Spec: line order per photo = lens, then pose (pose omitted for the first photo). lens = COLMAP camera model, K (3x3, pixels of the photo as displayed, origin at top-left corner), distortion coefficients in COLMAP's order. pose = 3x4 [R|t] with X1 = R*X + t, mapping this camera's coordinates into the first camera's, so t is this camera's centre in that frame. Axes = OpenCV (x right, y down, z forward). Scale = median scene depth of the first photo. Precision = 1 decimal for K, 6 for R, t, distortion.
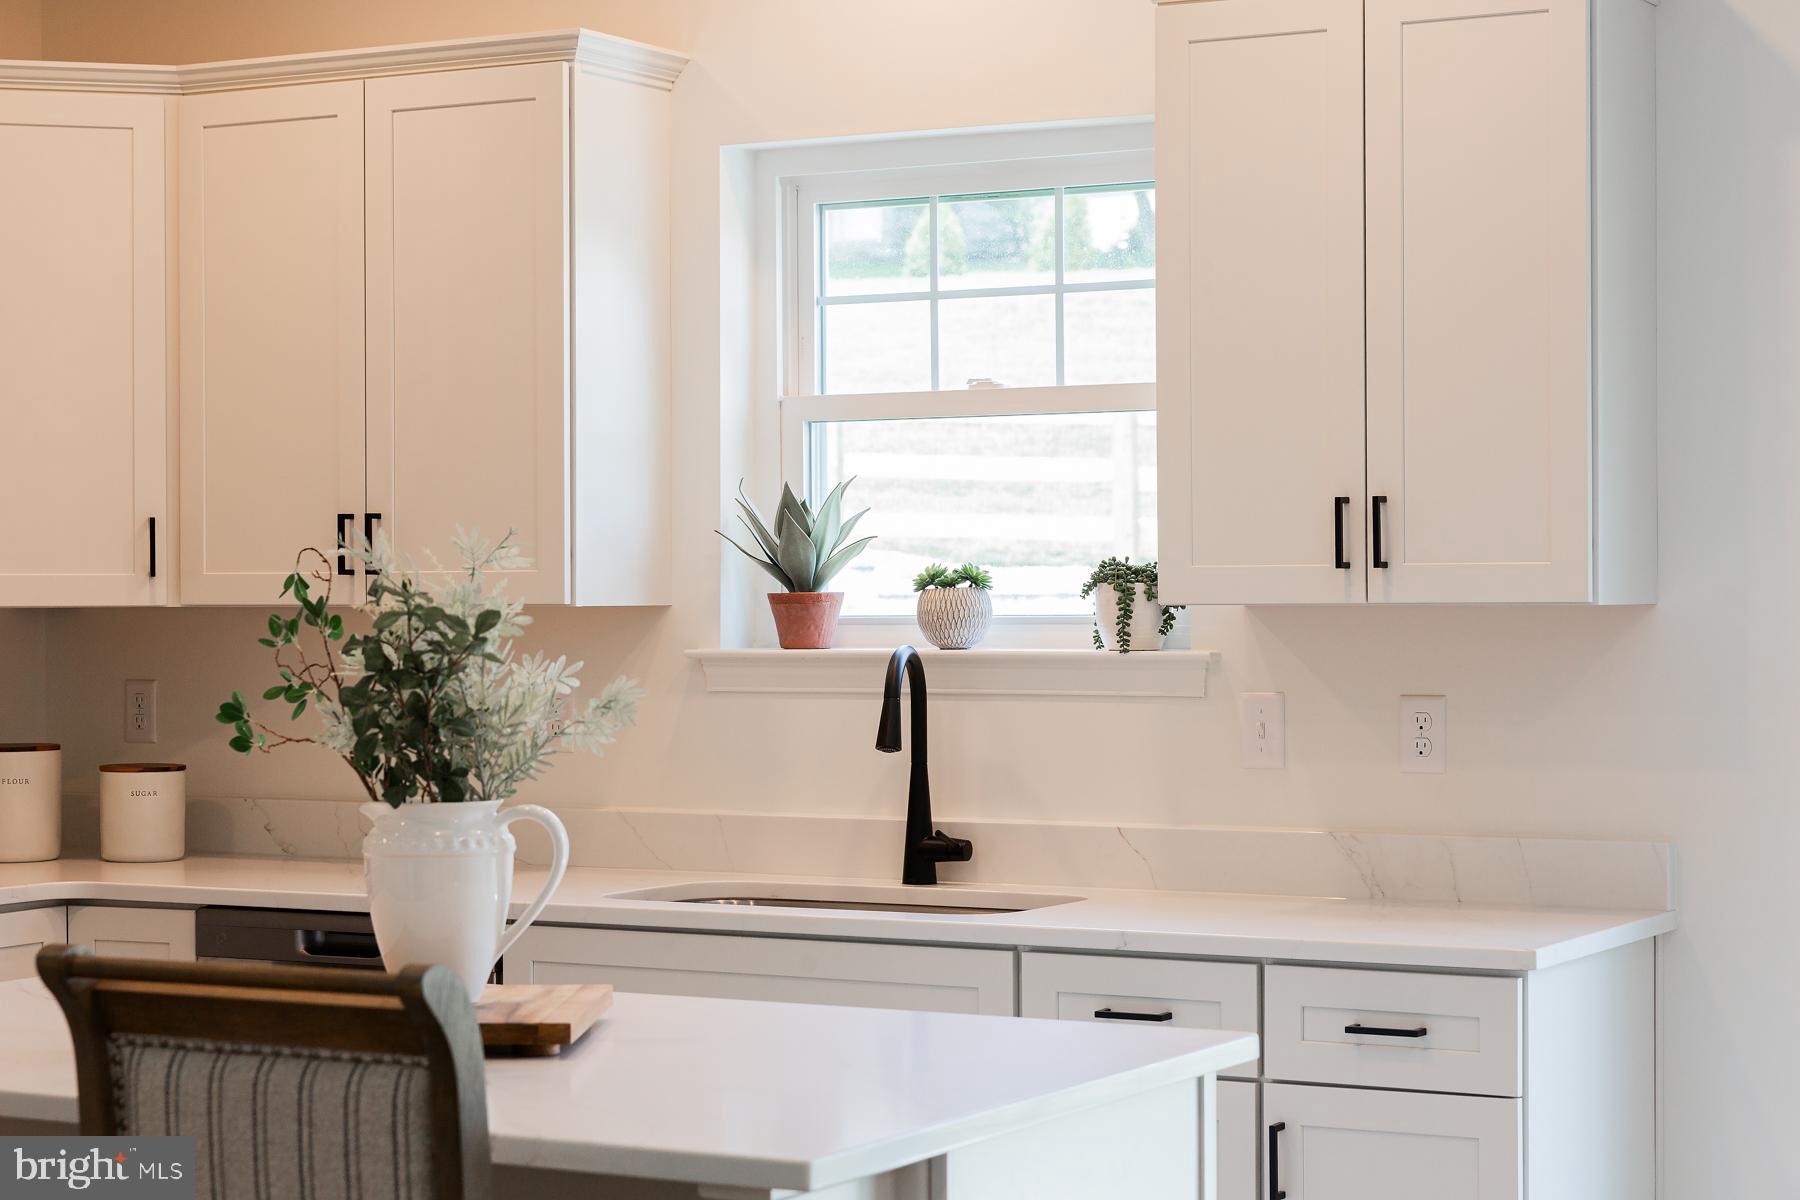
lens RADIAL K [[3443.5, 0, 915.2], [0, 3443.5, 611.5], [0, 0, 1]] dist [0.008098, 0.000000]
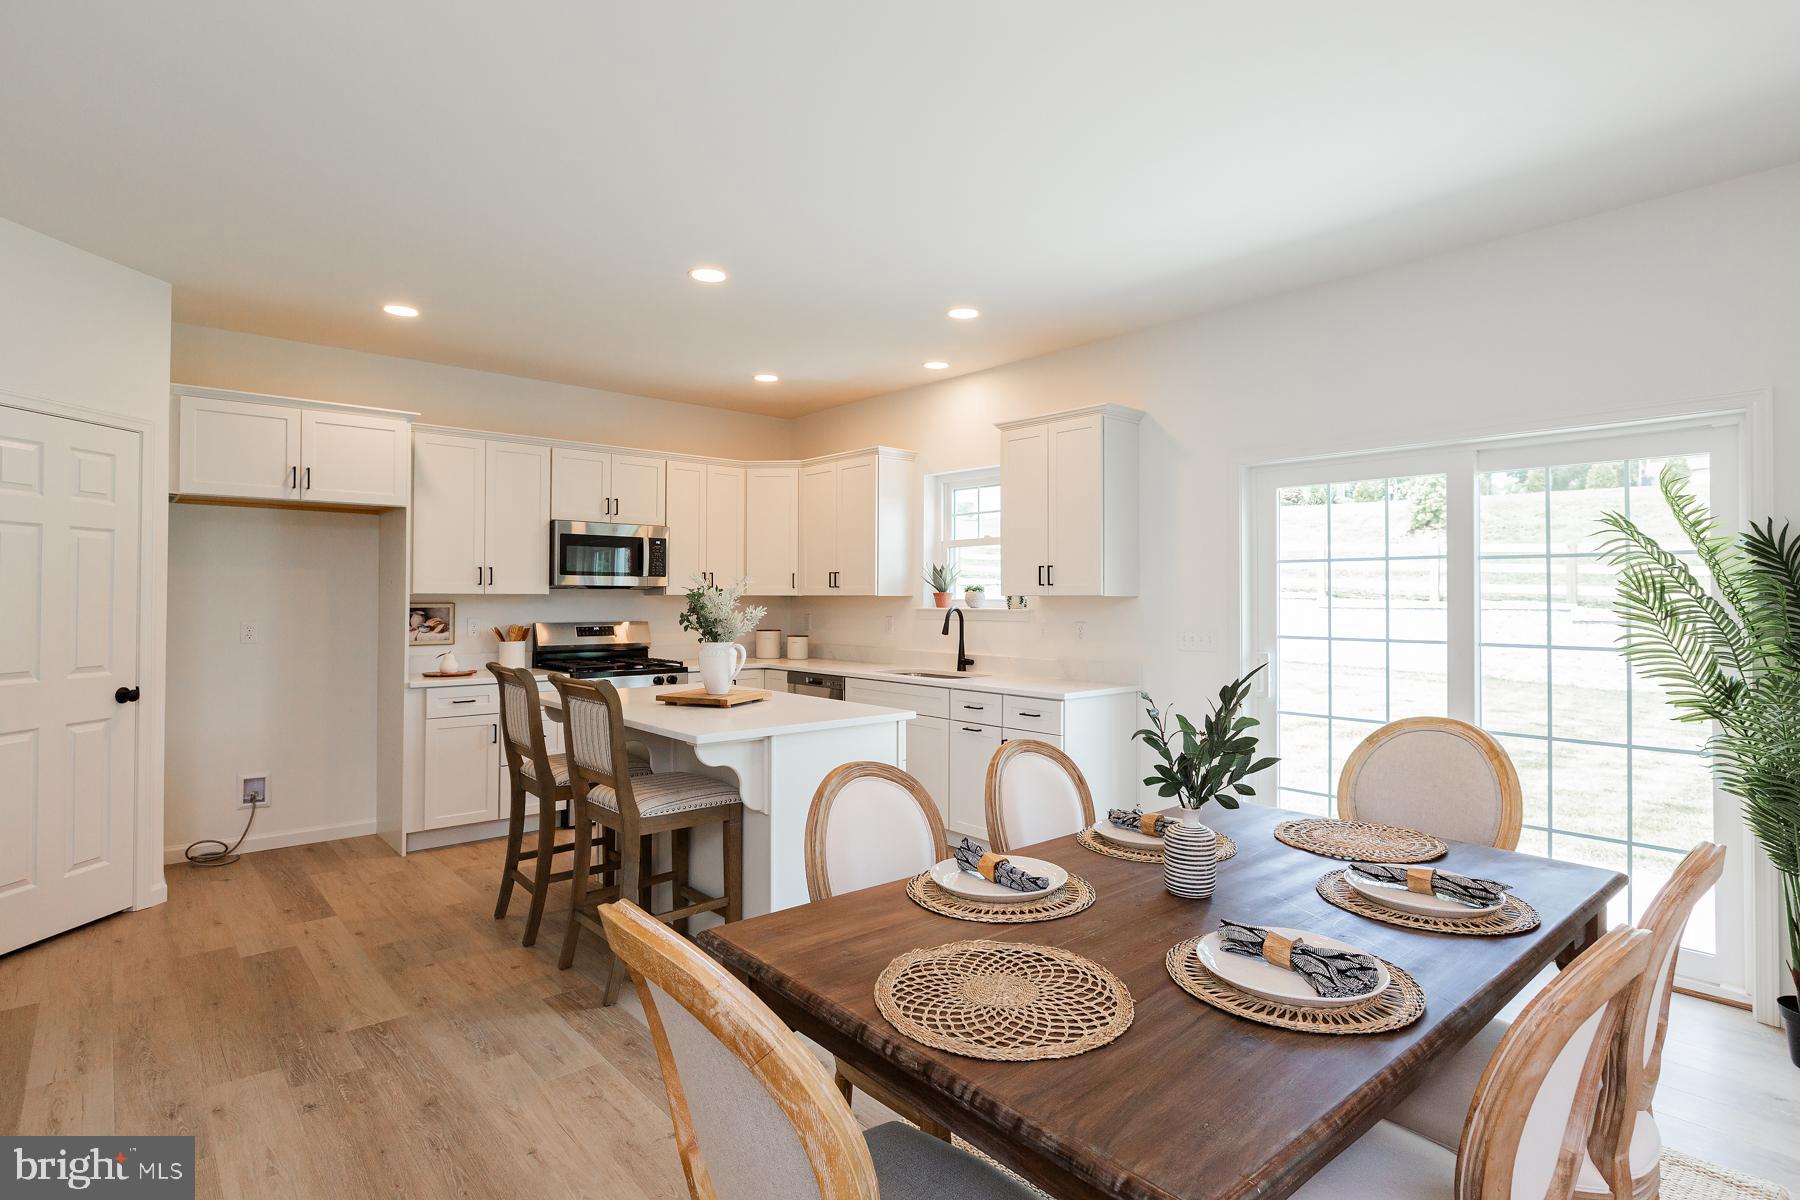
lens RADIAL K [[910.4, 0, 913.3], [0, 910.4, 585.7], [0, 0, 1]] dist [0.000705, -0.002344]
pose [[0.940531, 0.001779, -0.339704, 0.290023], [-0.007858, 0.999833, -0.016520, 0.003800], [0.339618, 0.018207, 0.940387, 0.058345]]
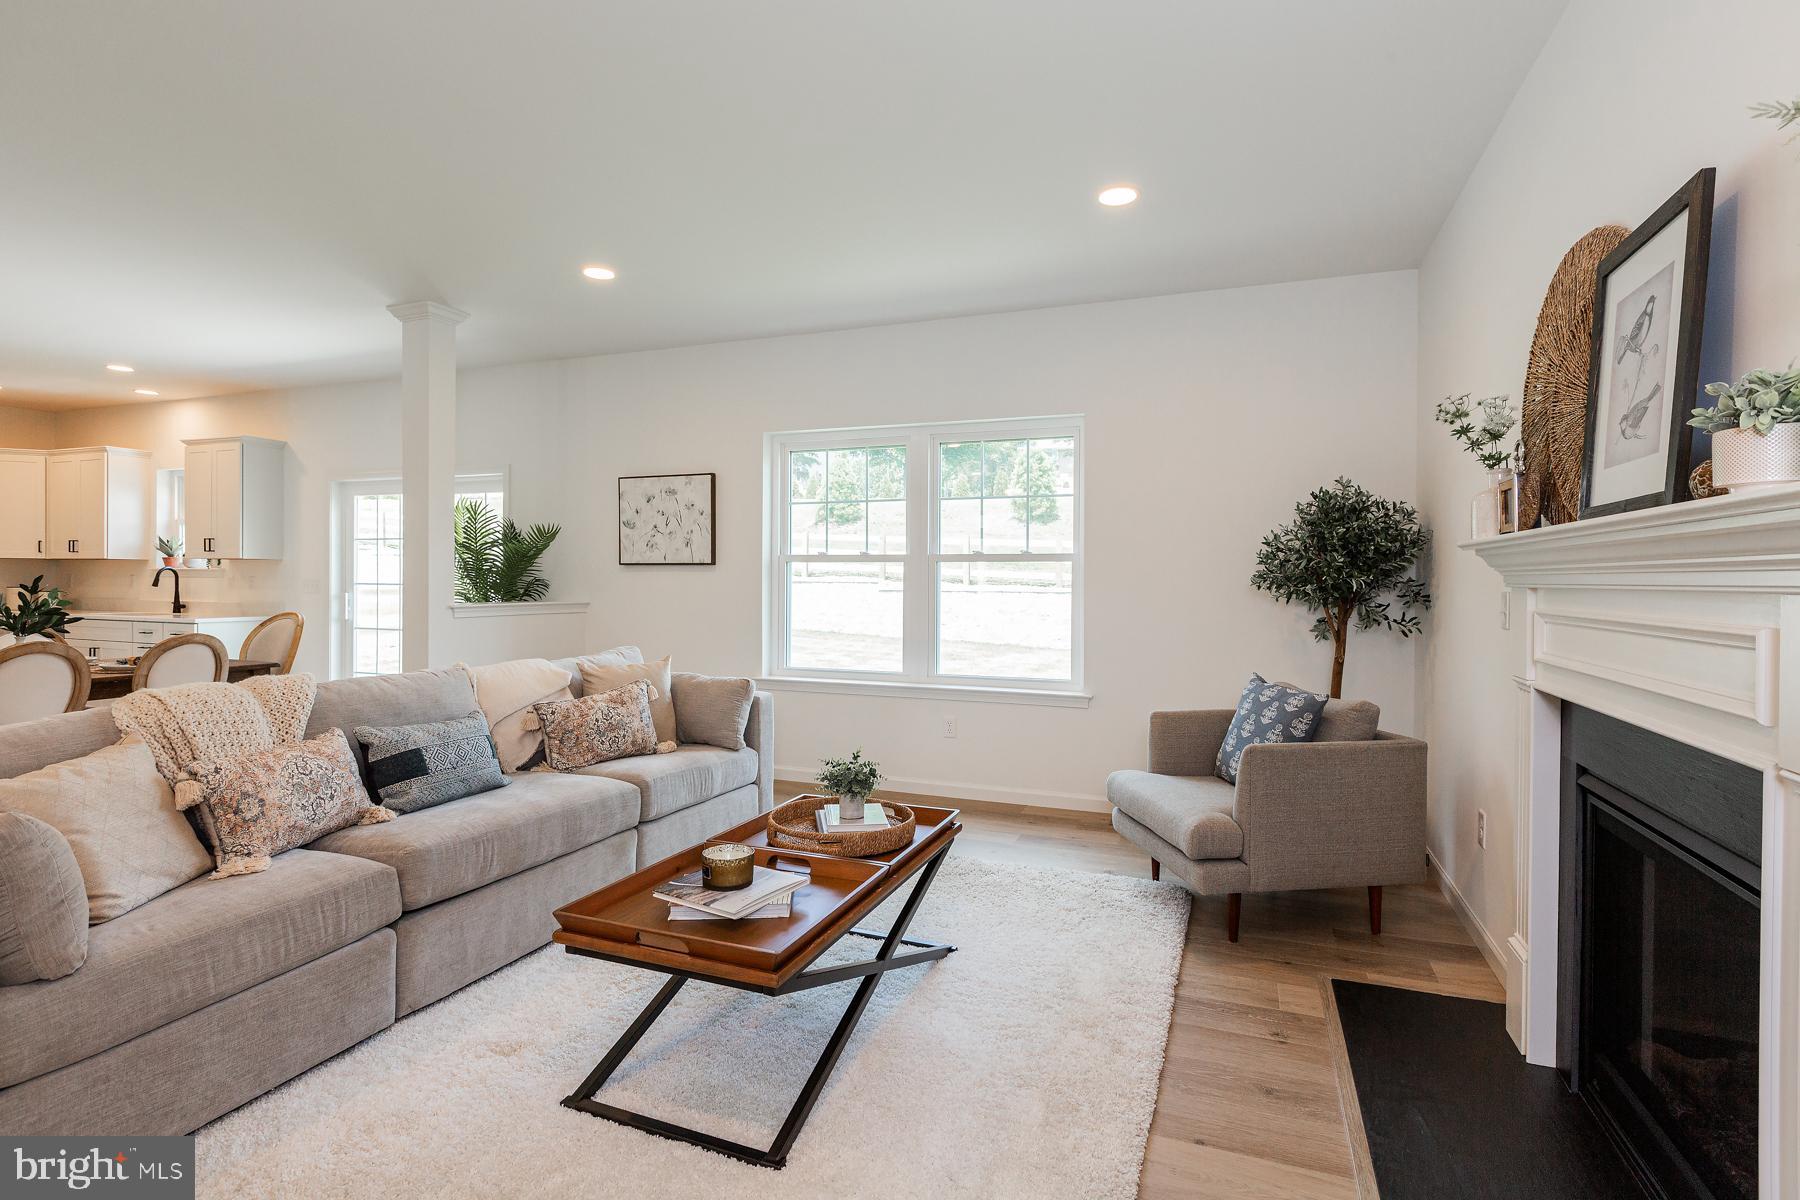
lens RADIAL K [[880.5, 0, 909.3], [0, 880.5, 590.0], [0, 0, 1]] dist [-0.001771, 0.000744]
pose [[0.993152, 0.010227, 0.116384, 0.957271], [-0.011149, 0.999911, 0.007278, 0.022683], [-0.116299, -0.008526, 0.993178, -0.452380]]
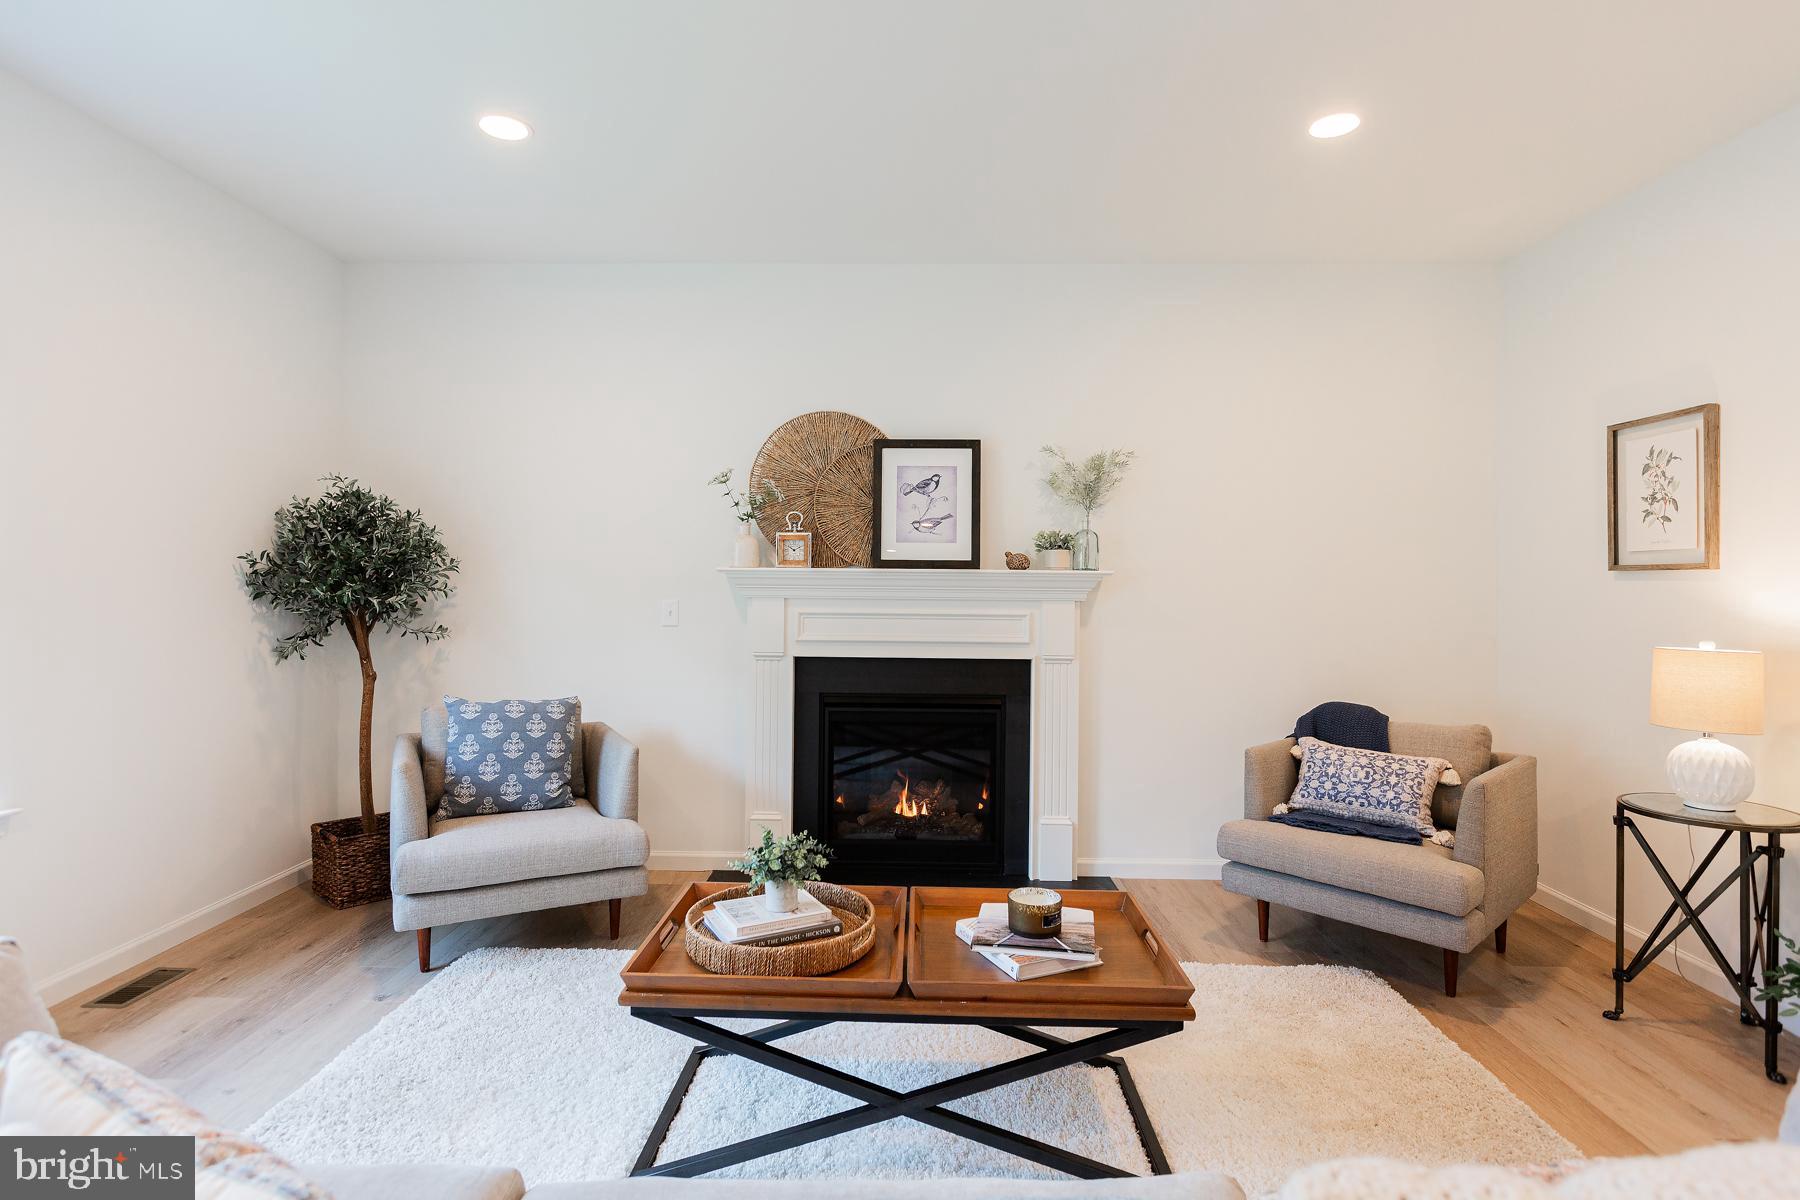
lens RADIAL K [[910.4, 0, 889.1], [0, 910.4, 584.0], [0, 0, 1]] dist [0.000705, -0.002344]
pose [[-0.448653, 0.001585, 0.893705, 0.606511], [-0.004486, 0.999982, -0.004026, 0.013075], [-0.893695, -0.005815, -0.448637, 0.178994]]
